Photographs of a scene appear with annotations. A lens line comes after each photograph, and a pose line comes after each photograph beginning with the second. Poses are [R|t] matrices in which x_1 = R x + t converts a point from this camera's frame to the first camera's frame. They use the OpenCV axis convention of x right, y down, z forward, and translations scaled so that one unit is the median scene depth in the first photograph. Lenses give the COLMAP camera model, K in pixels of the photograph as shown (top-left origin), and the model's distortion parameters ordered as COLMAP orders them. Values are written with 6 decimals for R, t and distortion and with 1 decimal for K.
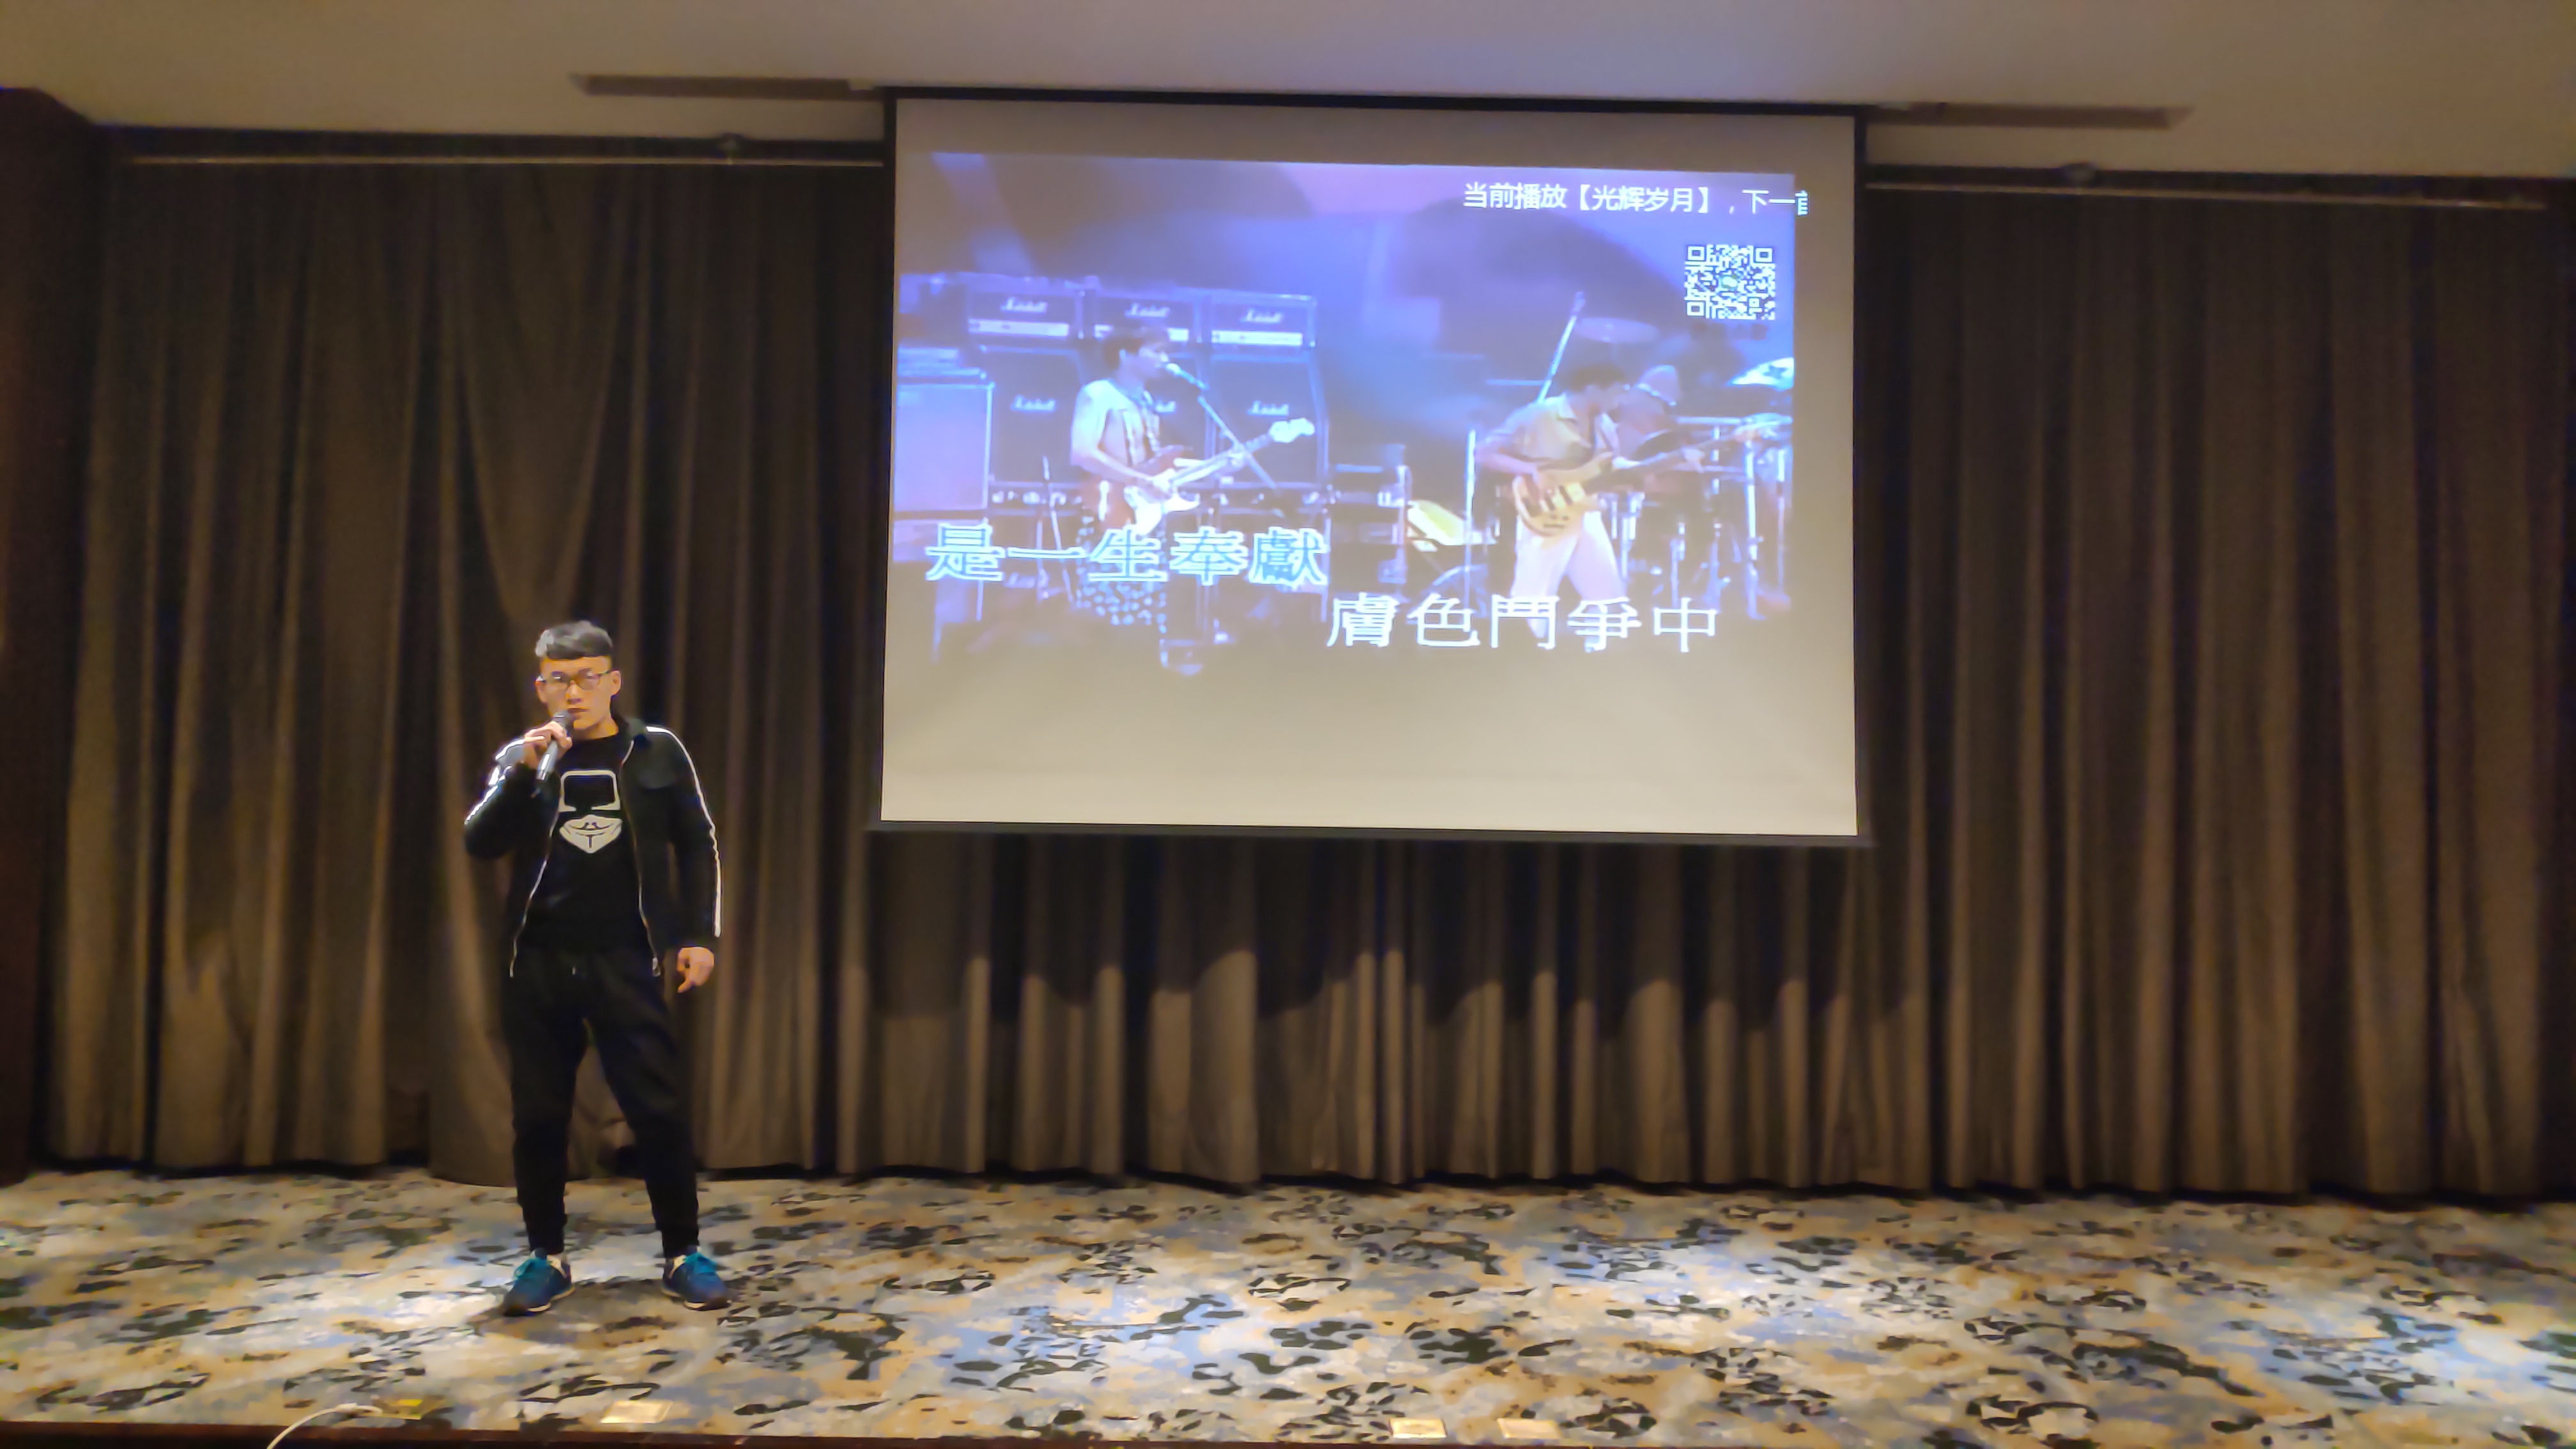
lens RADIAL K [[1831.7, 0, 1298.4], [0, 1831.7, 752.5], [0, 0, 1]] dist [0.020357, -0.035688]
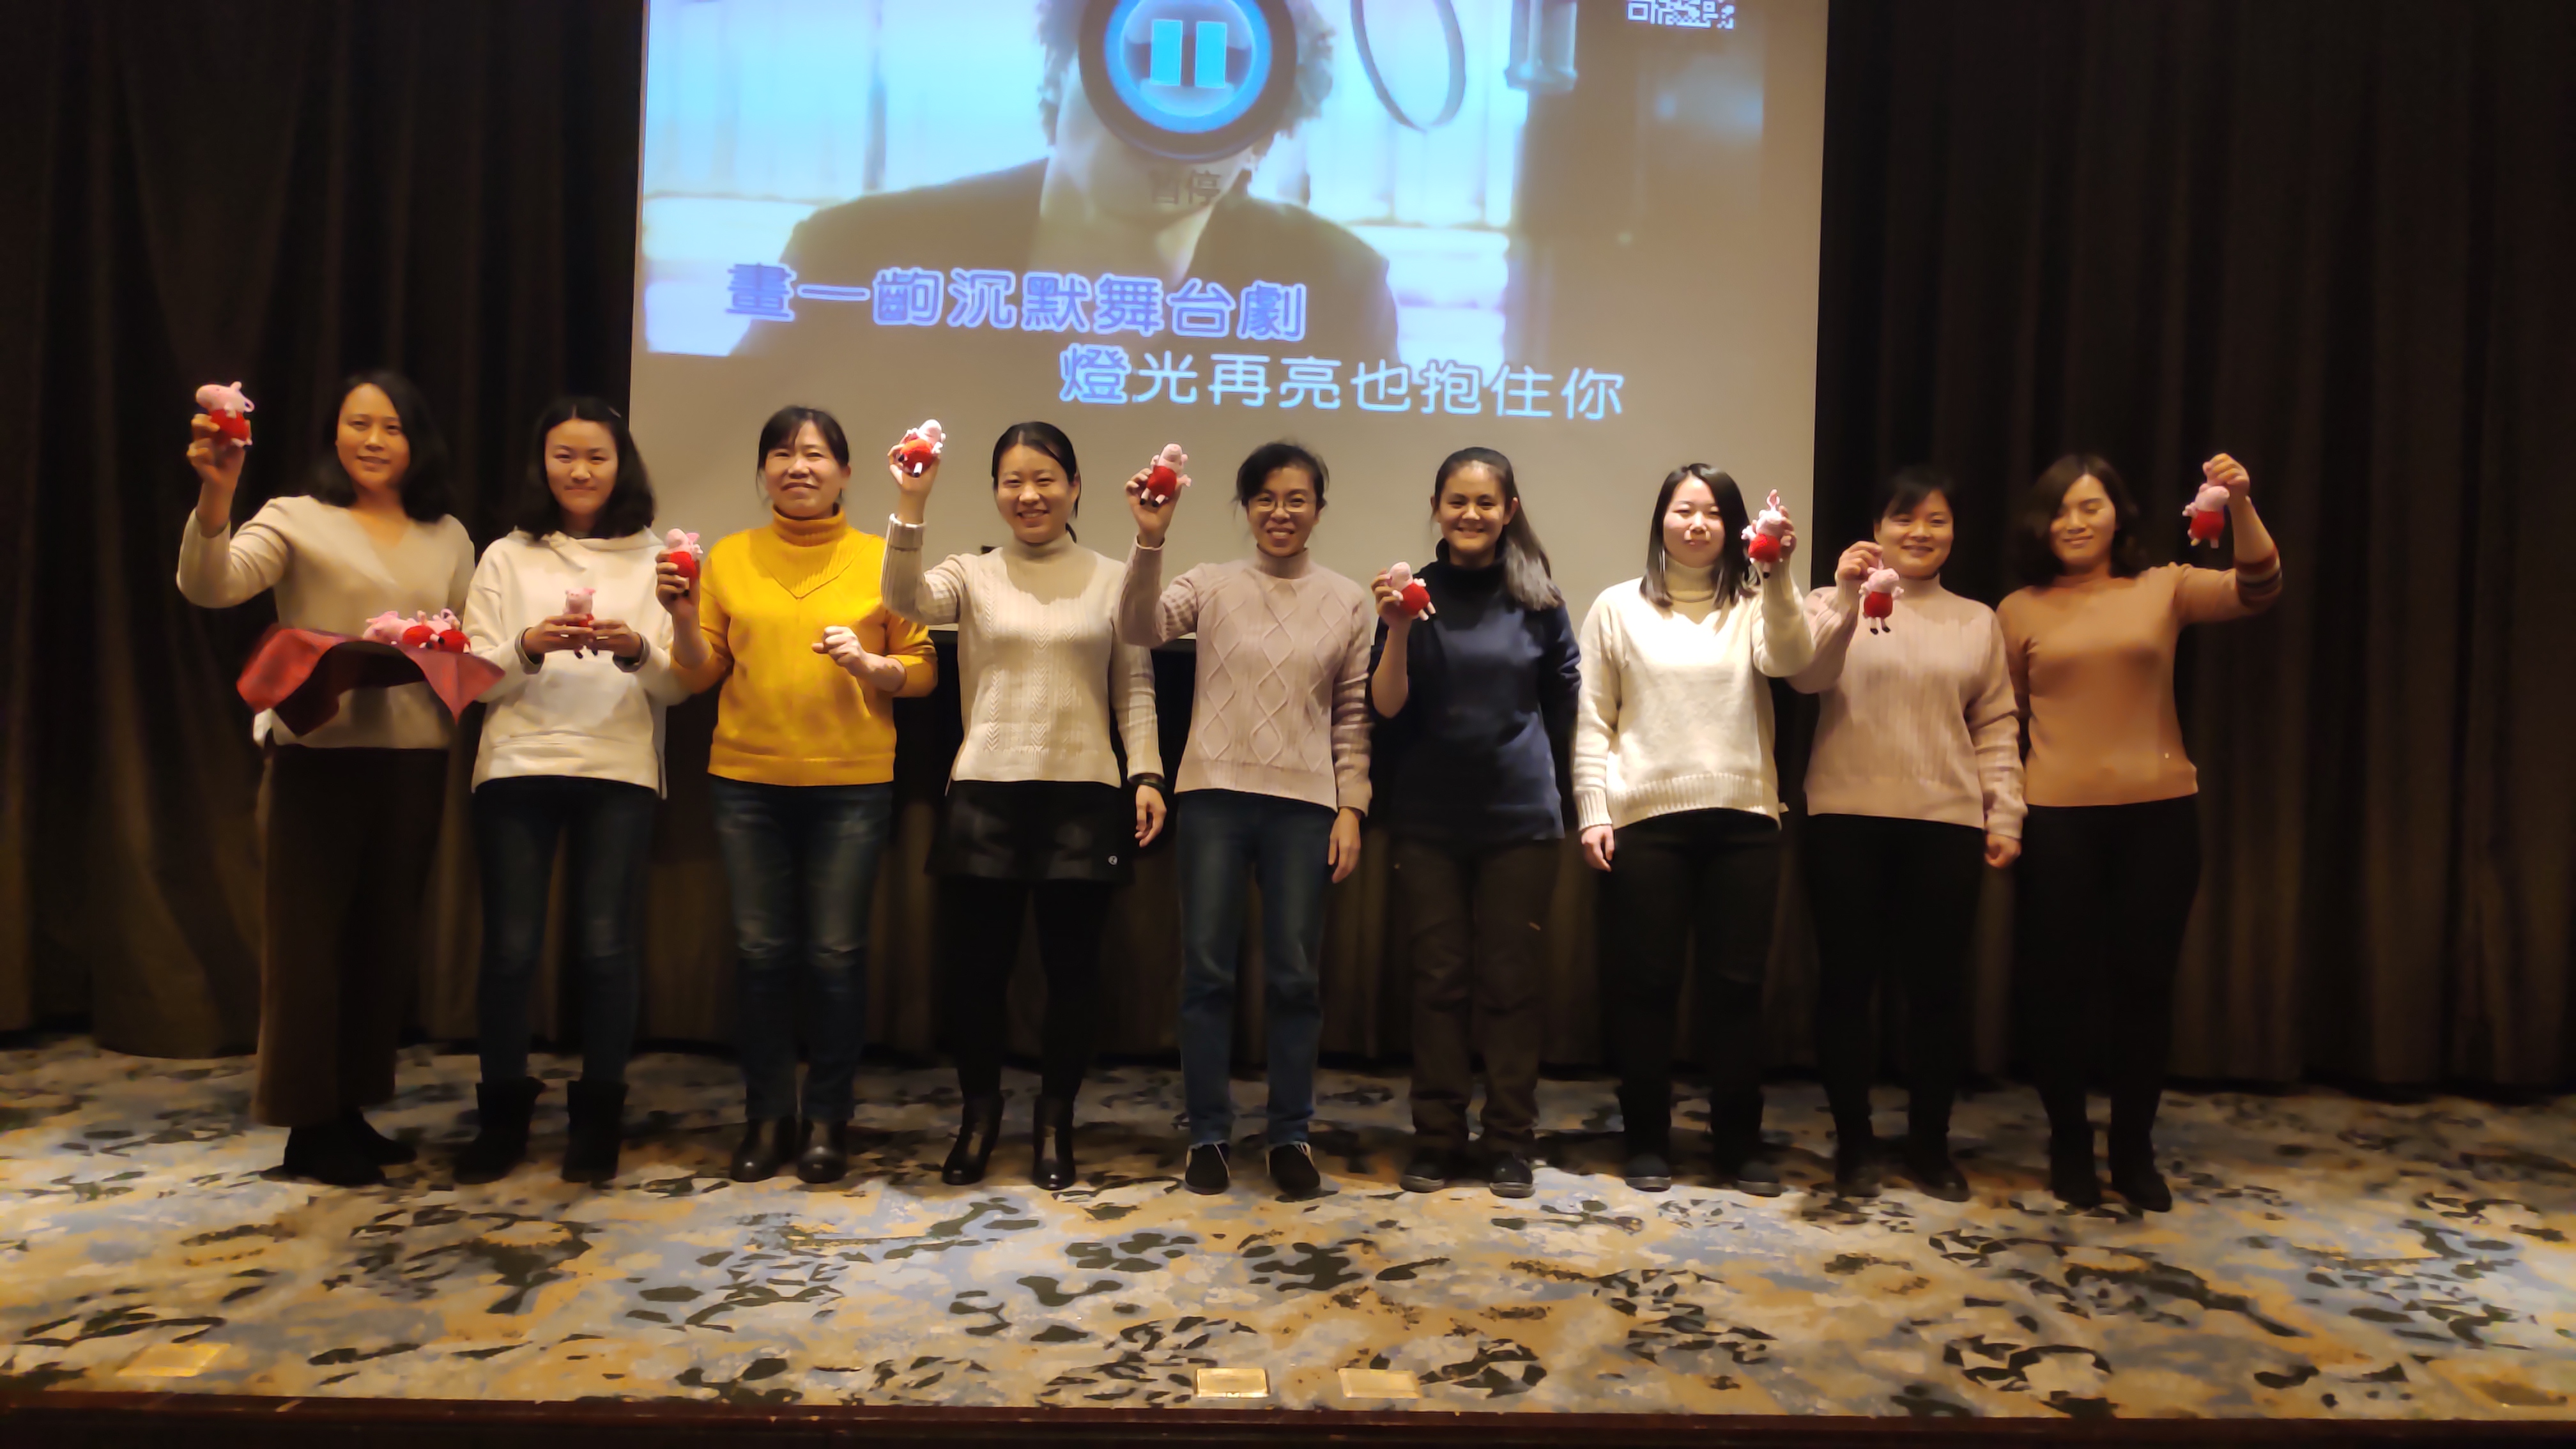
lens RADIAL K [[1831.7, 0, 1304.3], [0, 1831.7, 757.5], [0, 0, 1]] dist [0.020357, -0.035688]
pose [[0.998924, 0.014873, 0.043934, 0.043400], [-0.017716, 0.997725, 0.065048, 0.046206], [-0.042867, -0.065756, 0.996915, 0.197047]]
